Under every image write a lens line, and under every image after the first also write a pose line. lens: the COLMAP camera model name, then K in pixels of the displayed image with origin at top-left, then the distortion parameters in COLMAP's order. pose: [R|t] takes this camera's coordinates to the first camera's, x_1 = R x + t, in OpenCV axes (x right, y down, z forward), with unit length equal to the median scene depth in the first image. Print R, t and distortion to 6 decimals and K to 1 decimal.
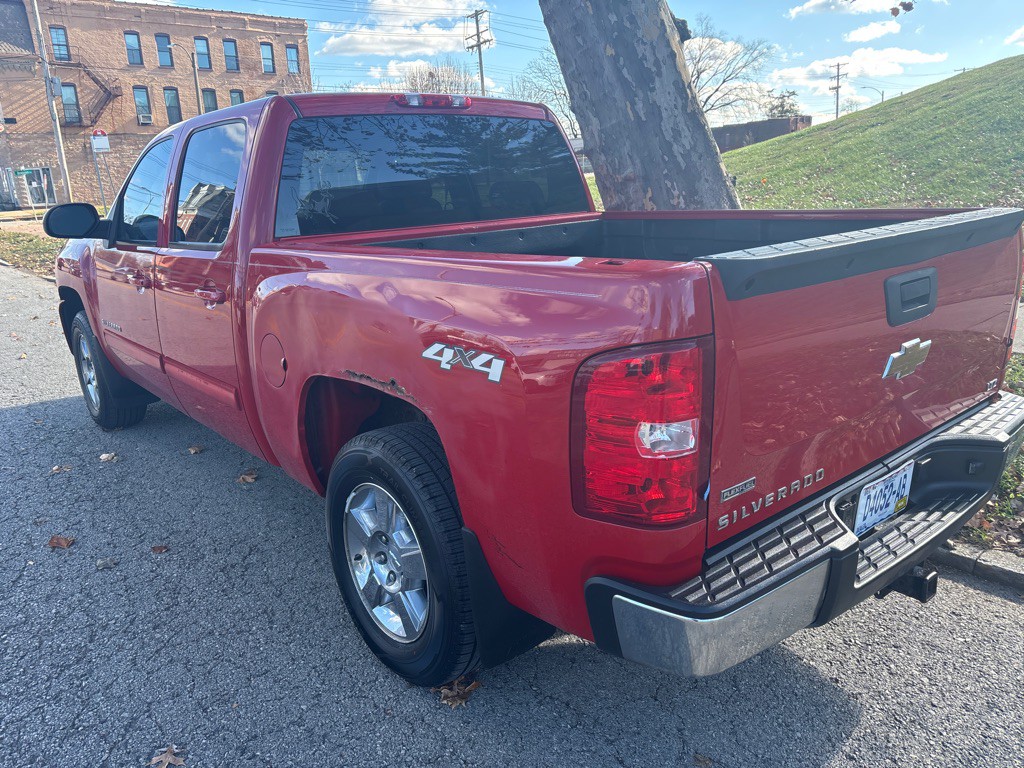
lens RADIAL K [[779.4, 0, 520.1], [0, 779.4, 373.5], [0, 0, 1]] dist [0.055256, -0.053278]
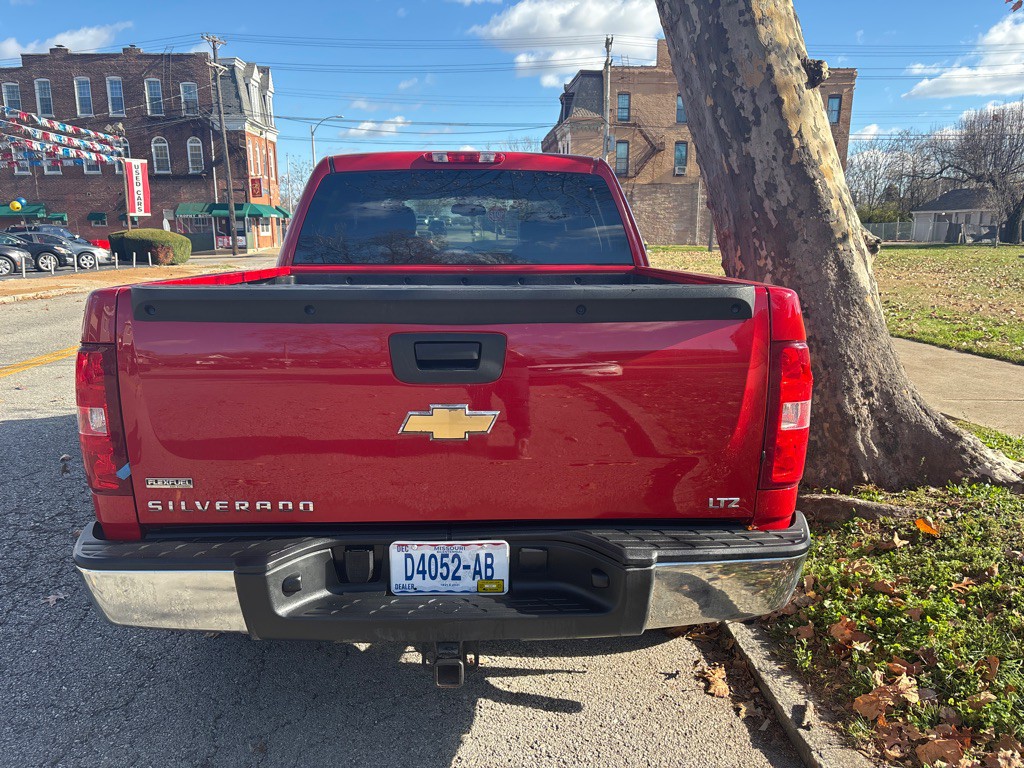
lens RADIAL K [[779.4, 0, 507.5], [0, 779.4, 379.3], [0, 0, 1]] dist [0.055256, -0.053278]
pose [[0.776229, 0.158860, -0.610108, 0.181164], [-0.189337, 0.981801, 0.014751, -0.016153], [0.601348, 0.104065, 0.792181, 0.044961]]
